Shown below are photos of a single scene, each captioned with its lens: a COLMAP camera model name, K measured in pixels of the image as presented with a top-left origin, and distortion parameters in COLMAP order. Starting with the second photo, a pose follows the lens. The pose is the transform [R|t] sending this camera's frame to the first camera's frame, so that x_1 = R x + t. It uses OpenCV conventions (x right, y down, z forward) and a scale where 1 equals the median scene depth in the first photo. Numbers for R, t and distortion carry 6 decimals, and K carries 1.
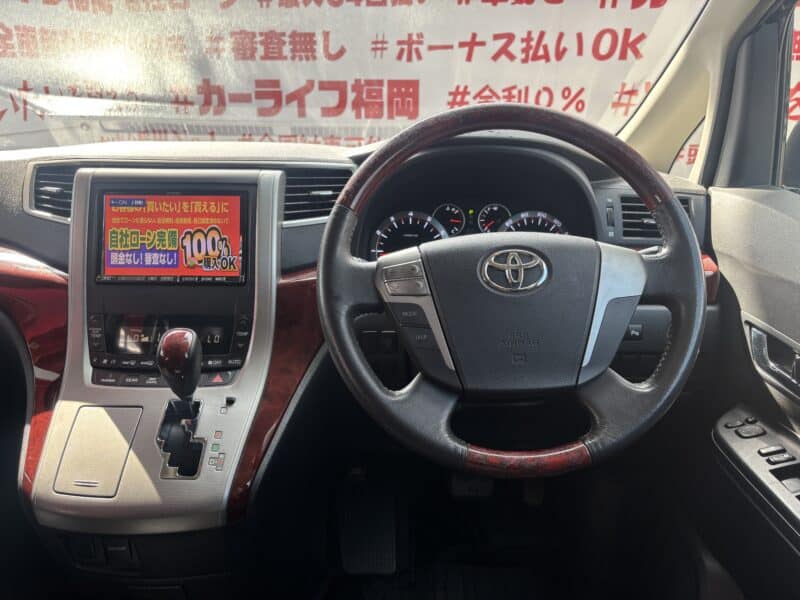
lens RADIAL K [[665.2, 0, 400.0], [0, 665.2, 300.0], [0, 0, 1]] dist [0.034185, 0.003389]
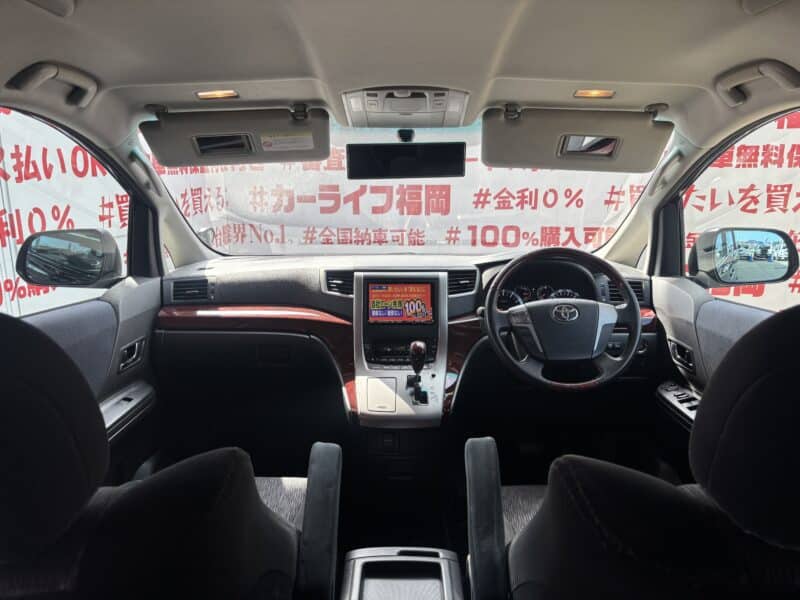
lens RADIAL K [[600.3, 0, 400.0], [0, 600.3, 300.0], [0, 0, 1]] dist [0.032847, -0.003858]
pose [[0.999447, -0.011012, -0.031386, -0.278116], [0.007485, 0.993864, -0.110359, 0.111987], [0.032408, 0.110063, 0.993396, -0.947232]]
